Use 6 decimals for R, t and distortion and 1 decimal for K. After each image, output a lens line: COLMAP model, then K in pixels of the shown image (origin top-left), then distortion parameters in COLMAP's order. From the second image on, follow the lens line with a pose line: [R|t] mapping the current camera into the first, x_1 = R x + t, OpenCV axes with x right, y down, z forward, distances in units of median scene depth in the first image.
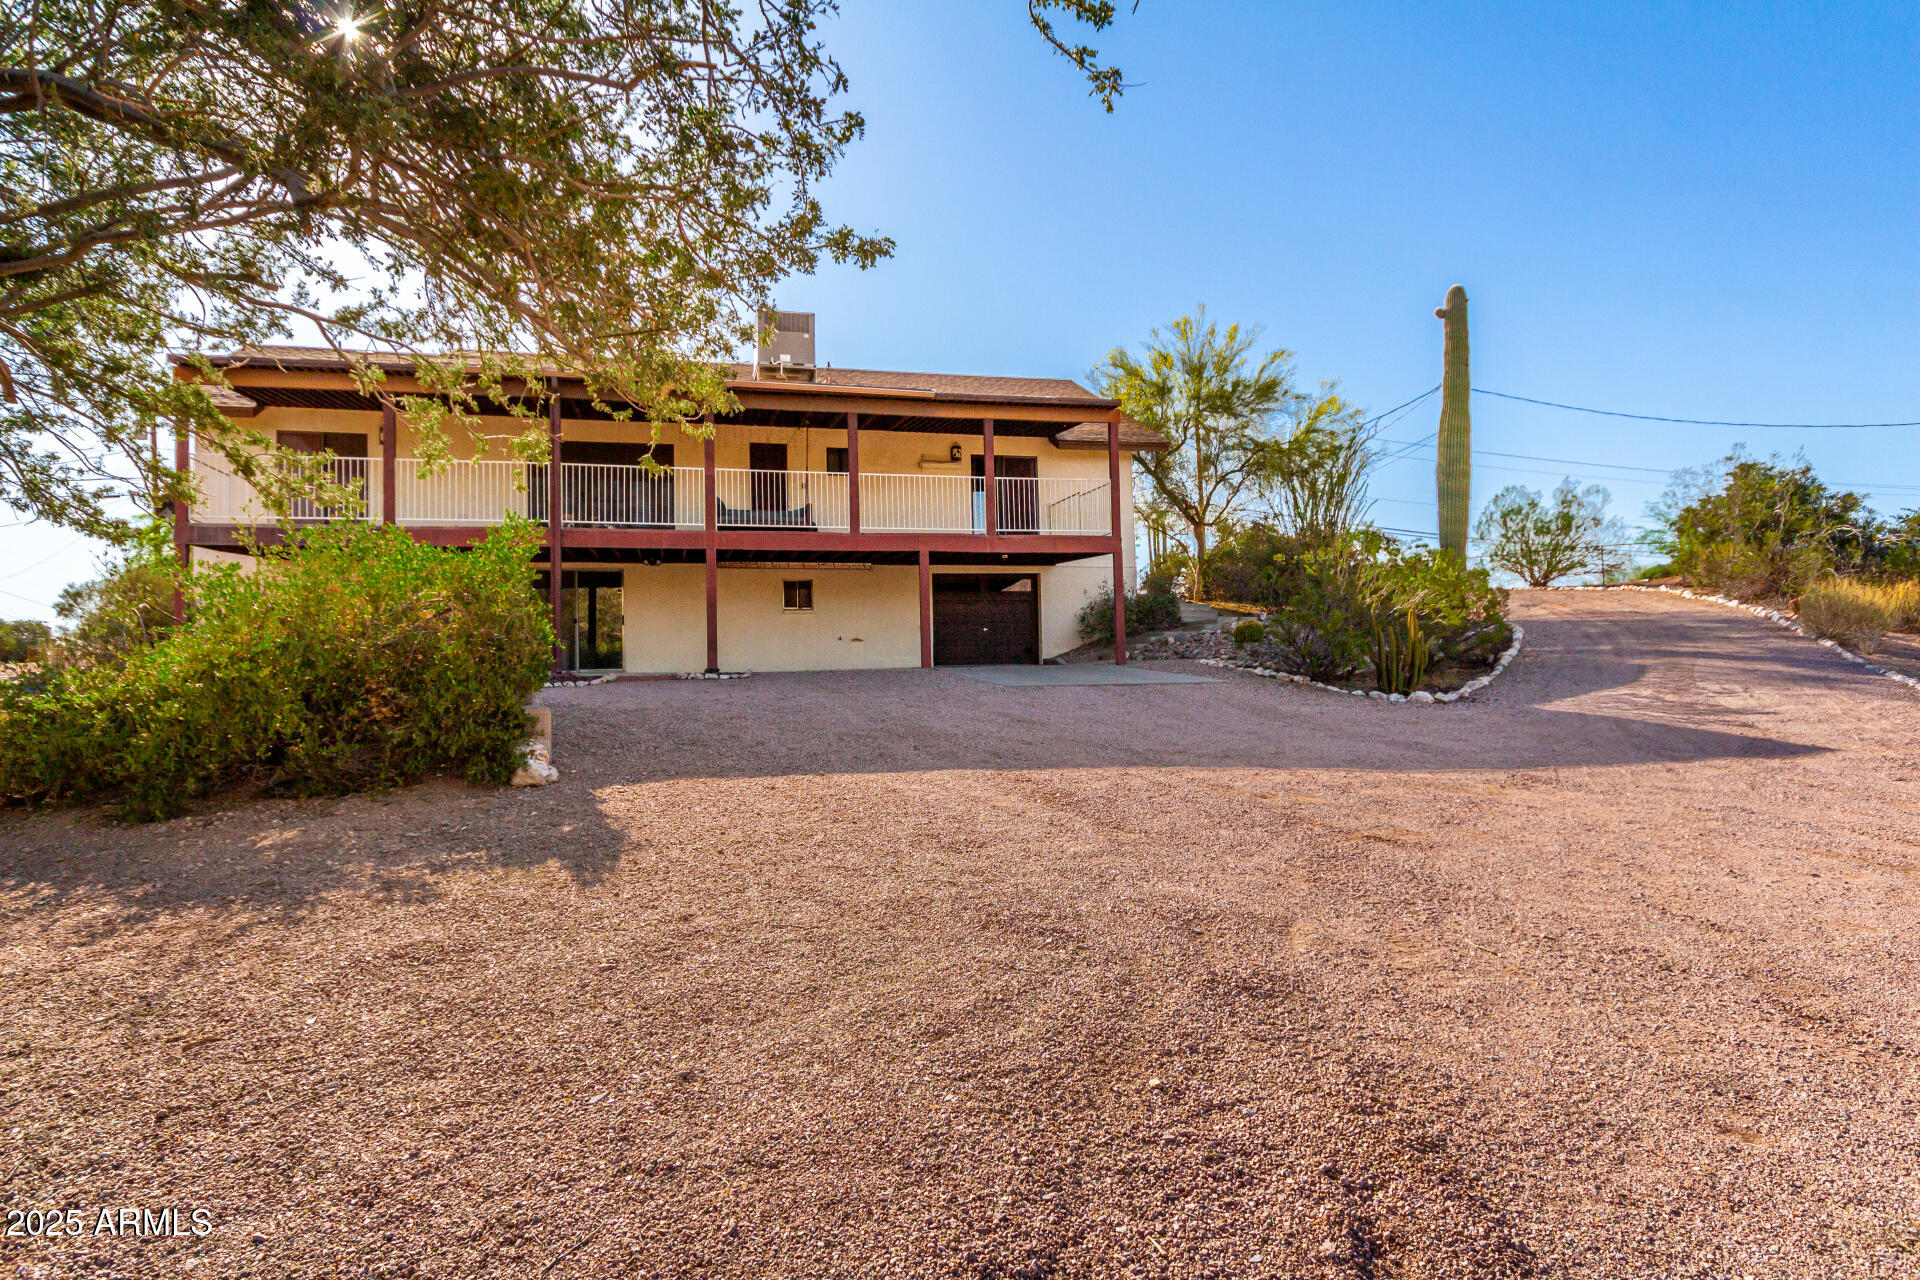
lens RADIAL K [[1048.1, 0, 960.0], [0, 1048.1, 640.0], [0, 0, 1]] dist [-0.000415, -0.000147]
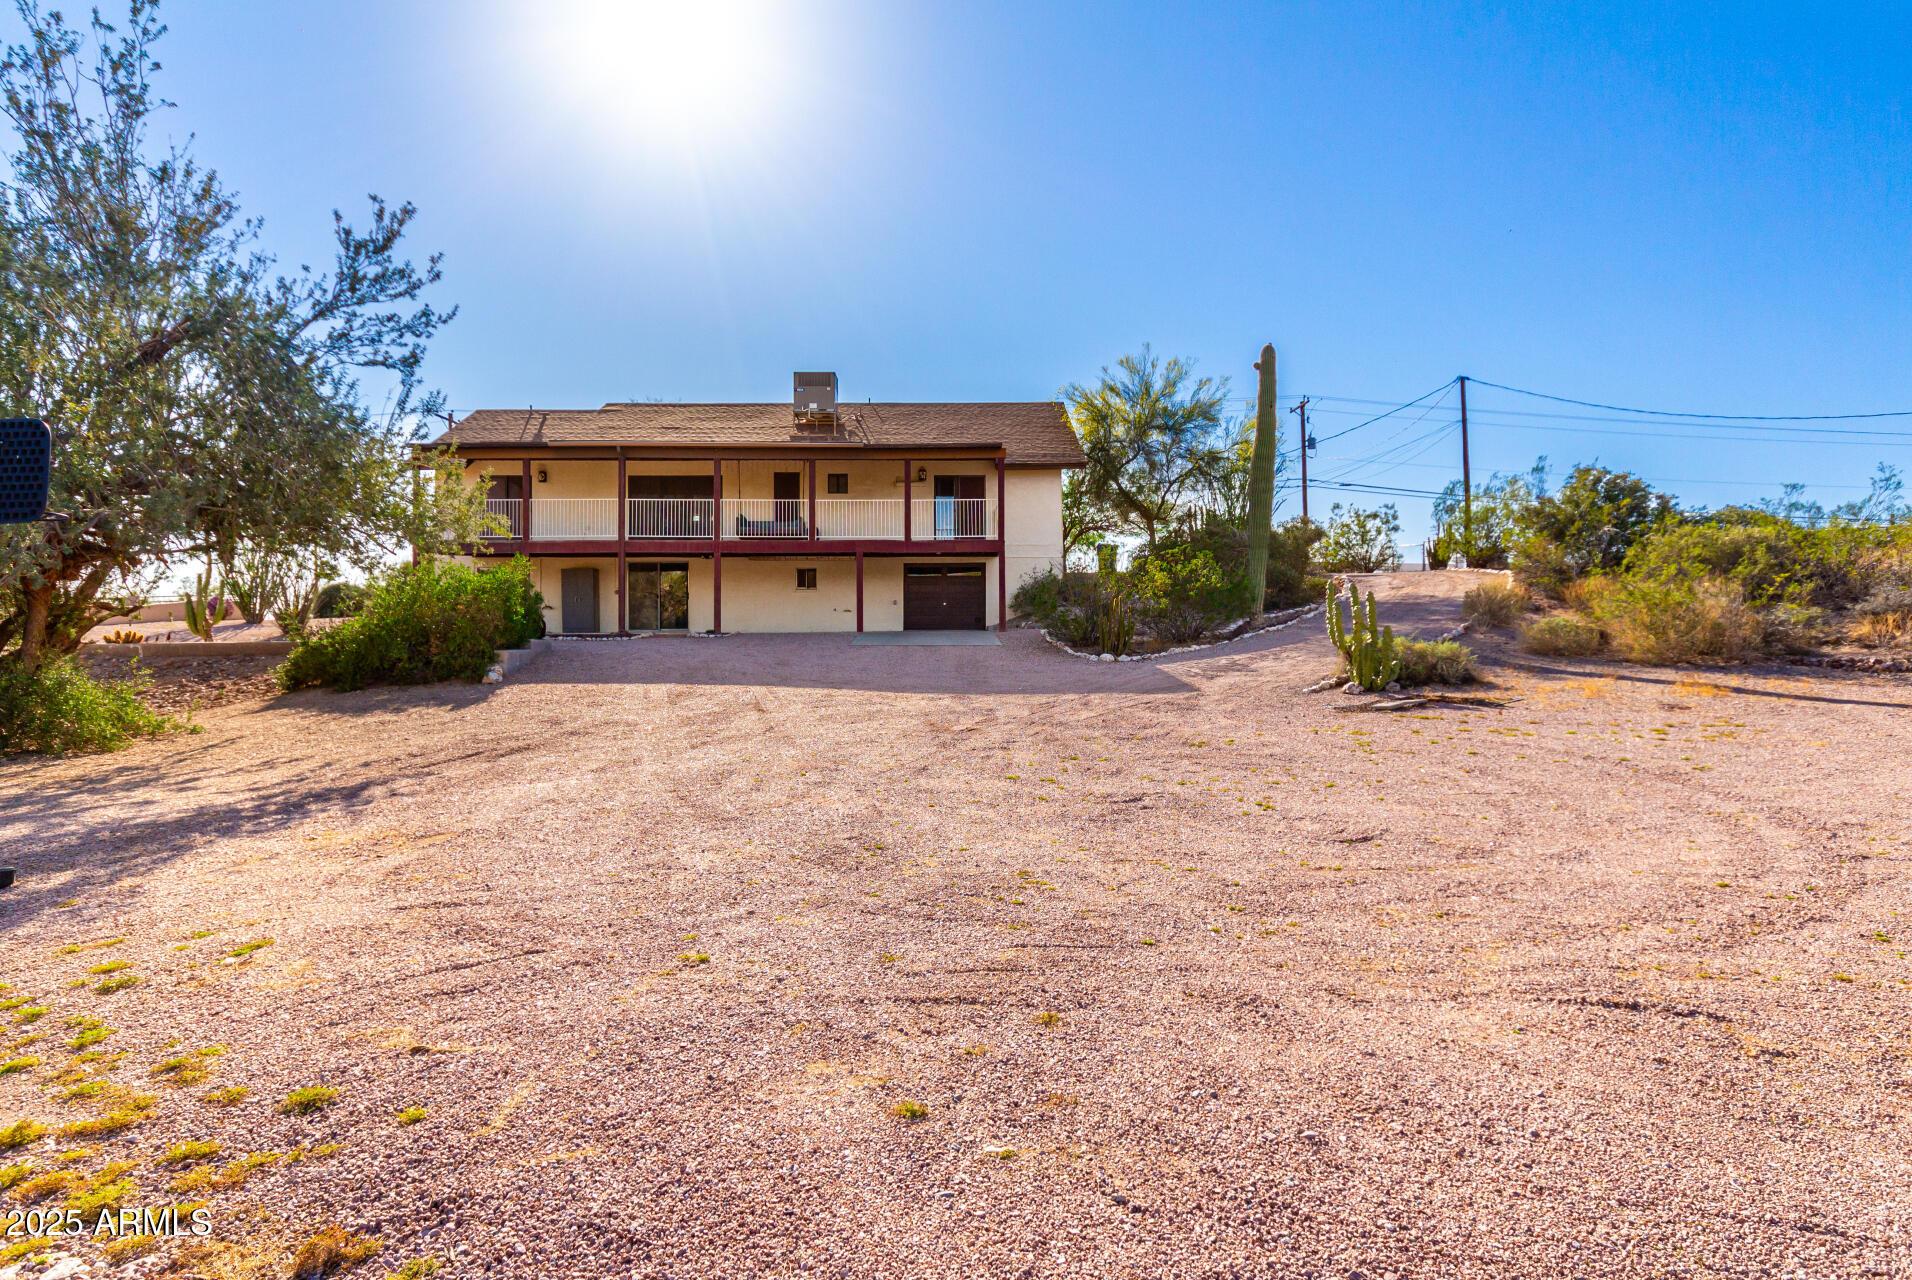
lens RADIAL K [[1043.8, 0, 956.0], [0, 1043.8, 640.0], [0, 0, 1]] dist [-0.000415, -0.000147]
pose [[0.969629, 0.020305, -0.243735, 0.372806], [-0.010460, 0.999079, 0.041620, -0.020254], [0.244355, -0.037806, 0.968948, -0.313925]]
